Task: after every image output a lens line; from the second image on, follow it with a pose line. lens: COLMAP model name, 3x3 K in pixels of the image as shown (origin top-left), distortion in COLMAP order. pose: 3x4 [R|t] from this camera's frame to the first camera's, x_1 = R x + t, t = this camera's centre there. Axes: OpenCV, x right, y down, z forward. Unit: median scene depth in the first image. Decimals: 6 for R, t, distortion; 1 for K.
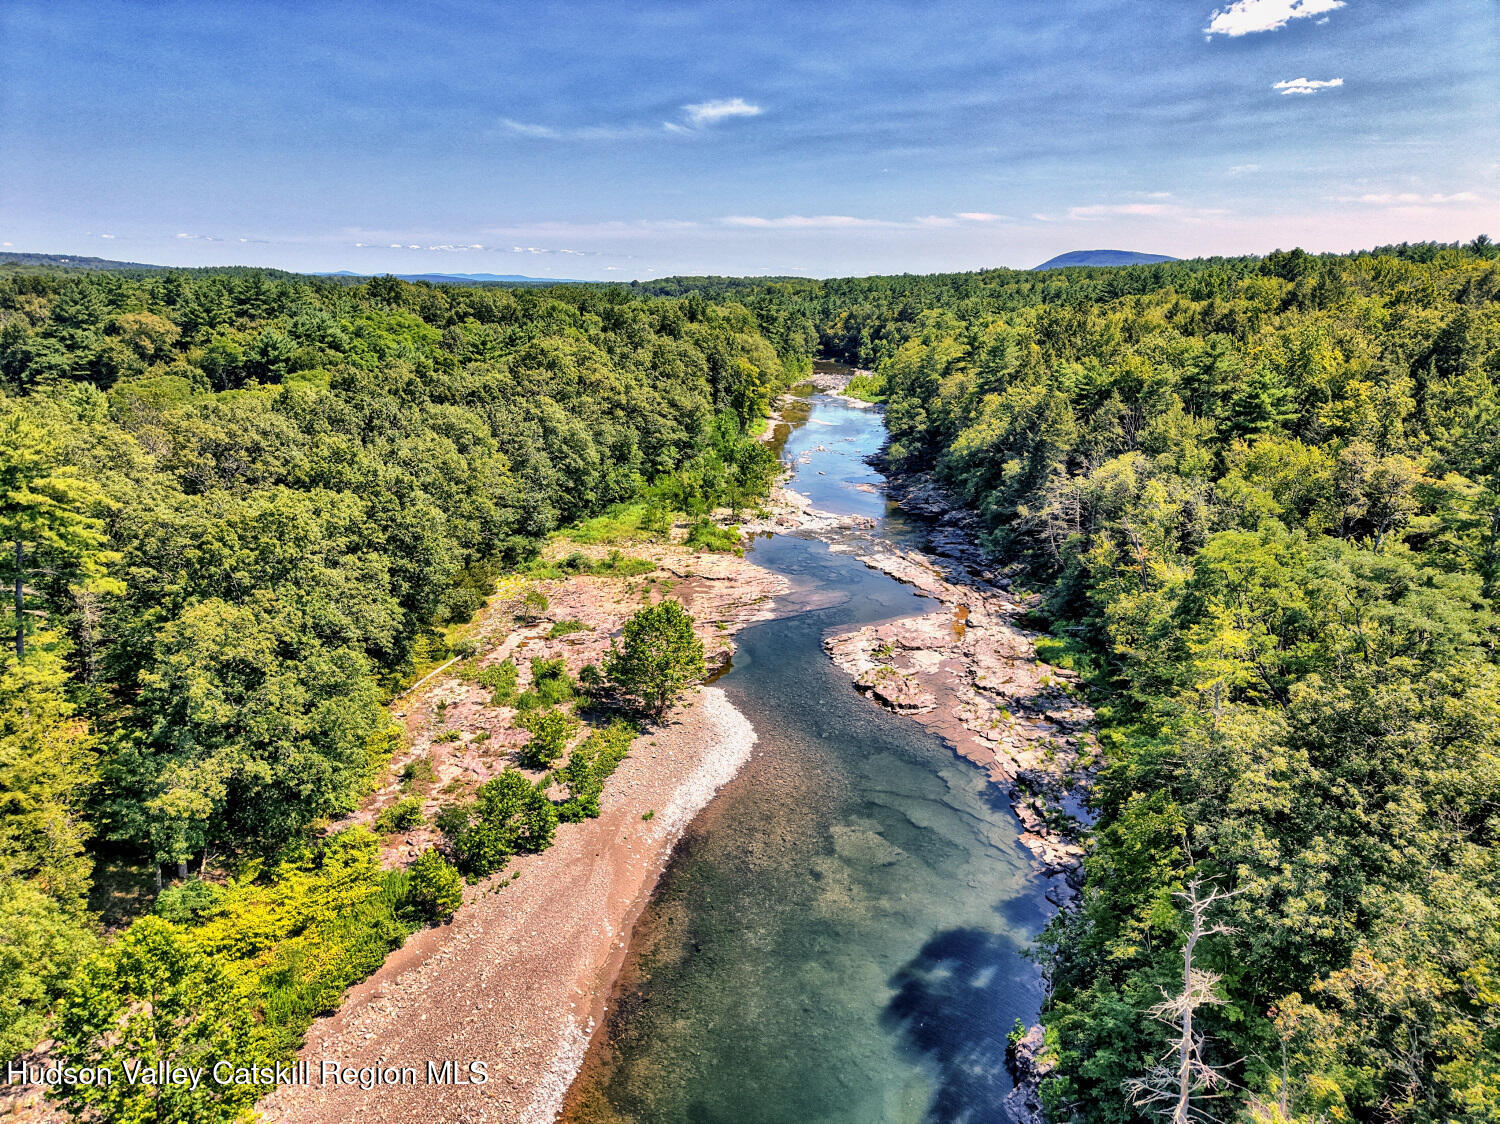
lens RADIAL K [[1003.7, 0, 729.0], [0, 1003.7, 563.4], [0, 0, 1]] dist [0.067518, -0.094661]
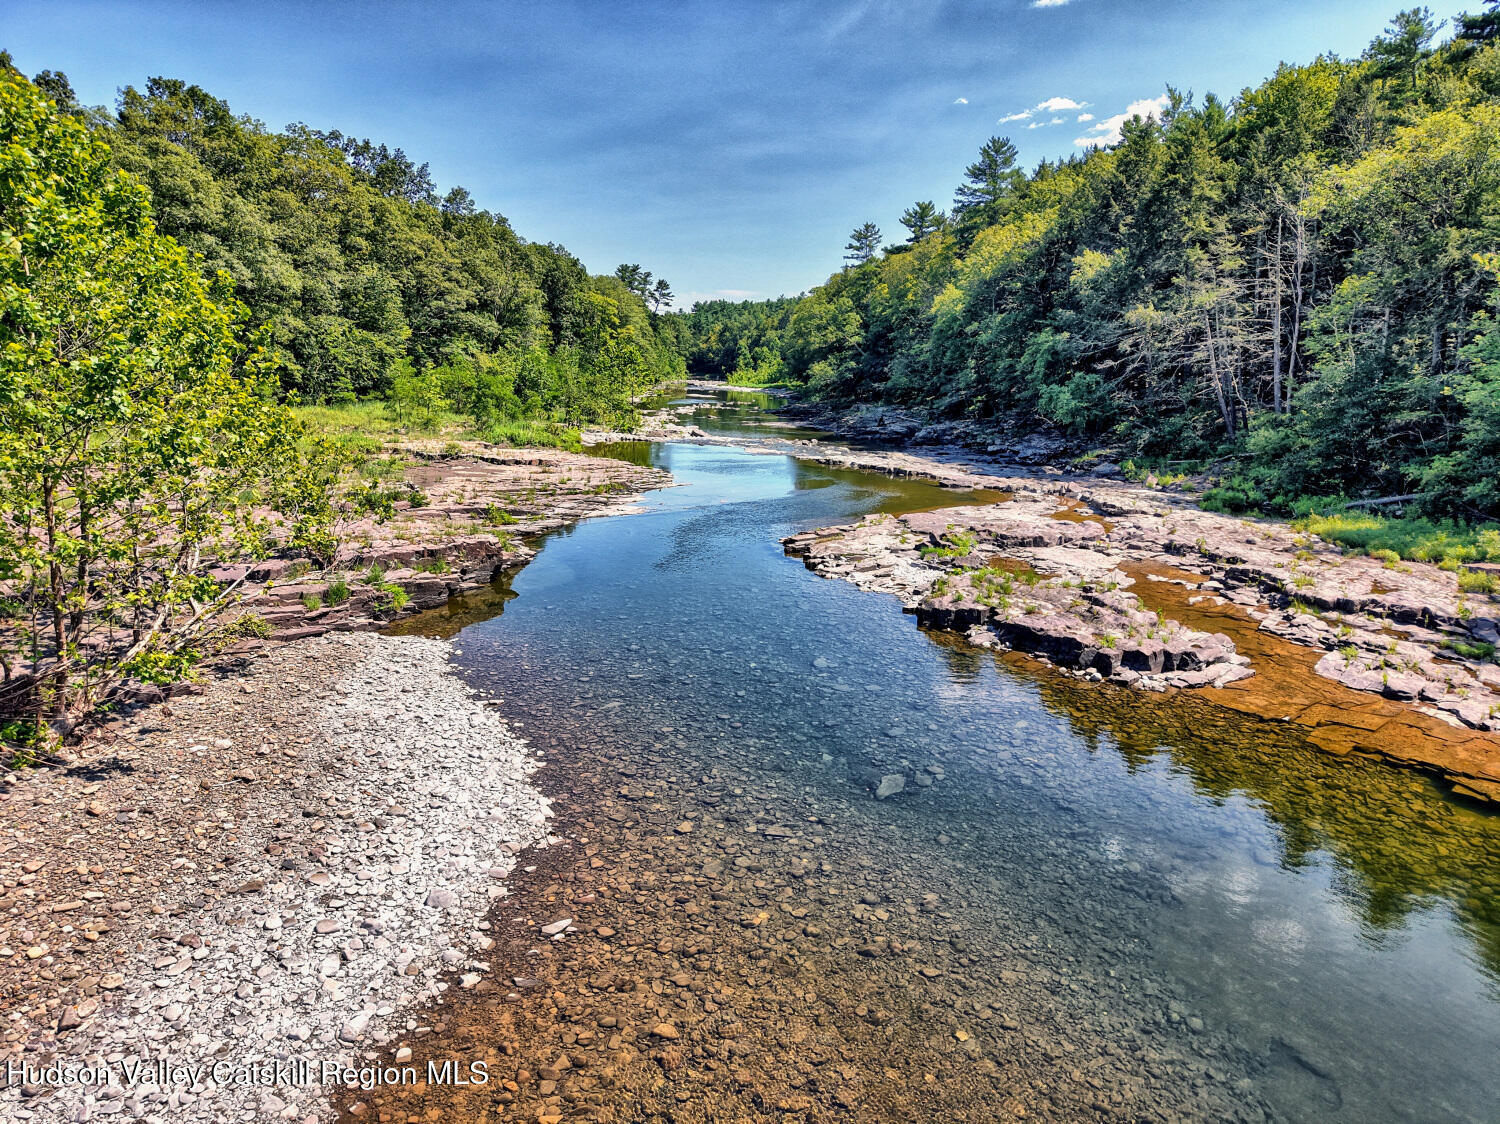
lens RADIAL K [[1005.6, 0, 749.6], [0, 1005.6, 565.2], [0, 0, 1]] dist [0.024426, -0.020629]
pose [[0.988902, -0.021051, 0.147072, 0.022565], [0.030716, 0.997493, -0.063752, 0.084292], [-0.145361, 0.067562, 0.987069, 0.486756]]
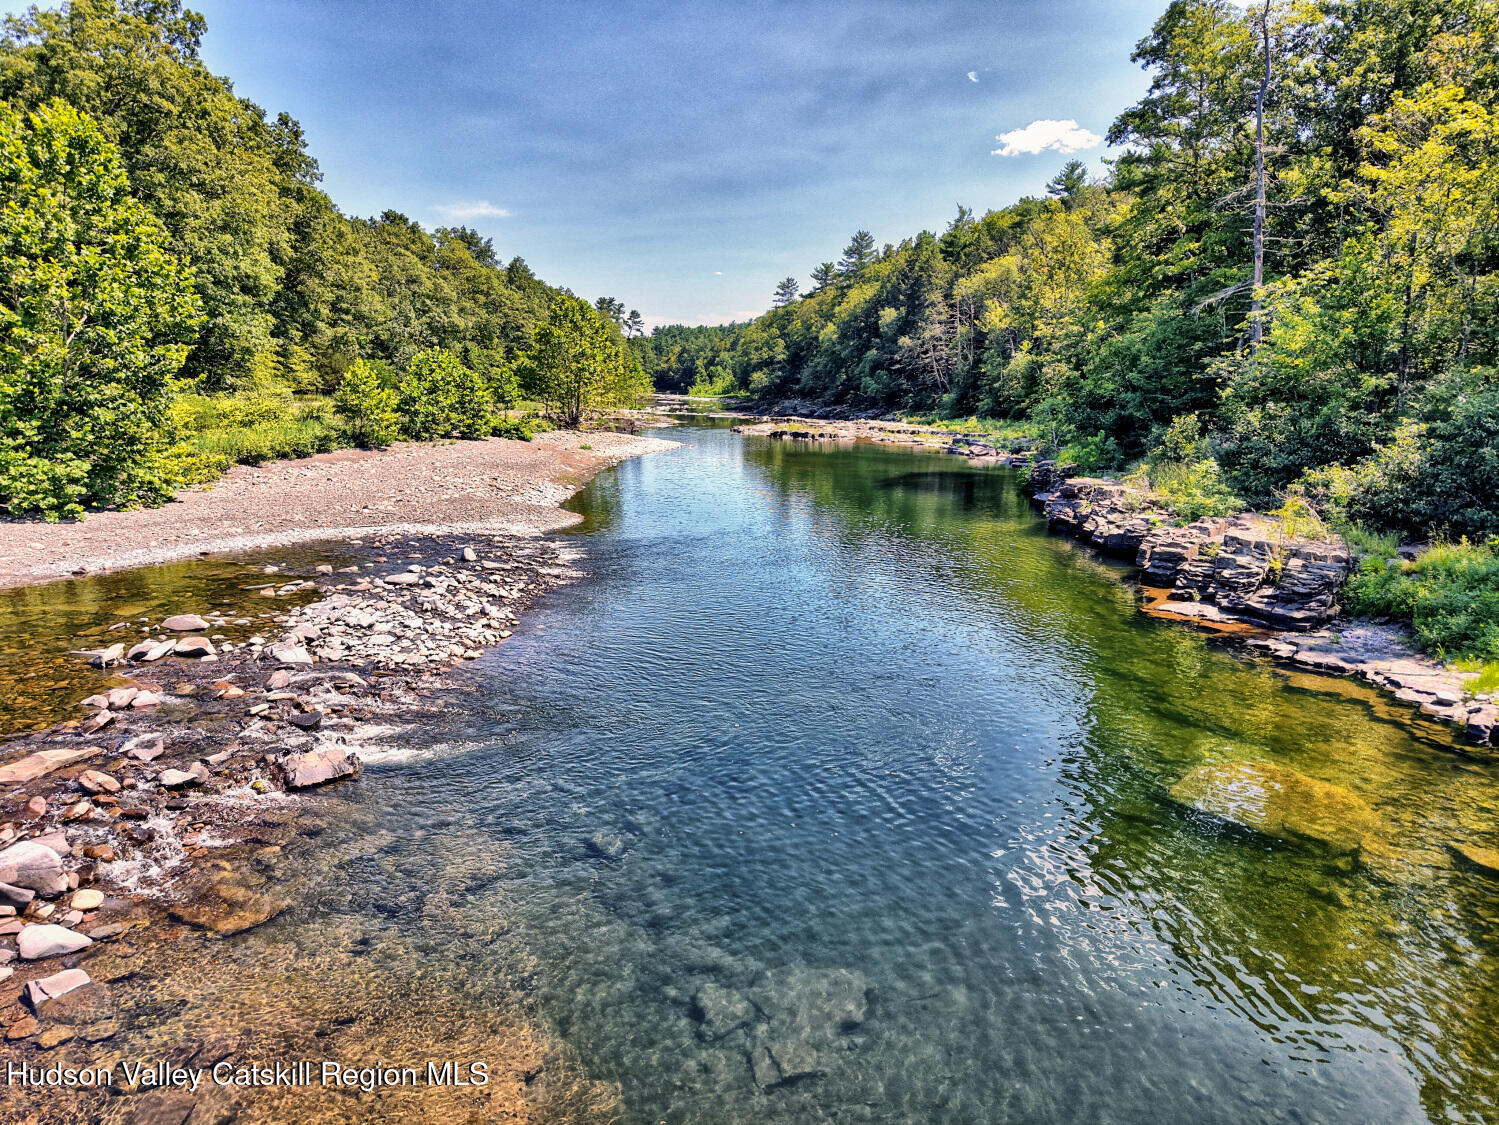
lens RADIAL K [[1003.2, 0, 750.3], [0, 1003.2, 597.7], [0, 0, 1]] dist [0.004158, 0.001210]
pose [[0.980983, -0.034419, 0.191016, -0.056790], [0.045096, 0.997637, -0.051829, 0.222127], [-0.188781, 0.059458, 0.980218, 0.046794]]
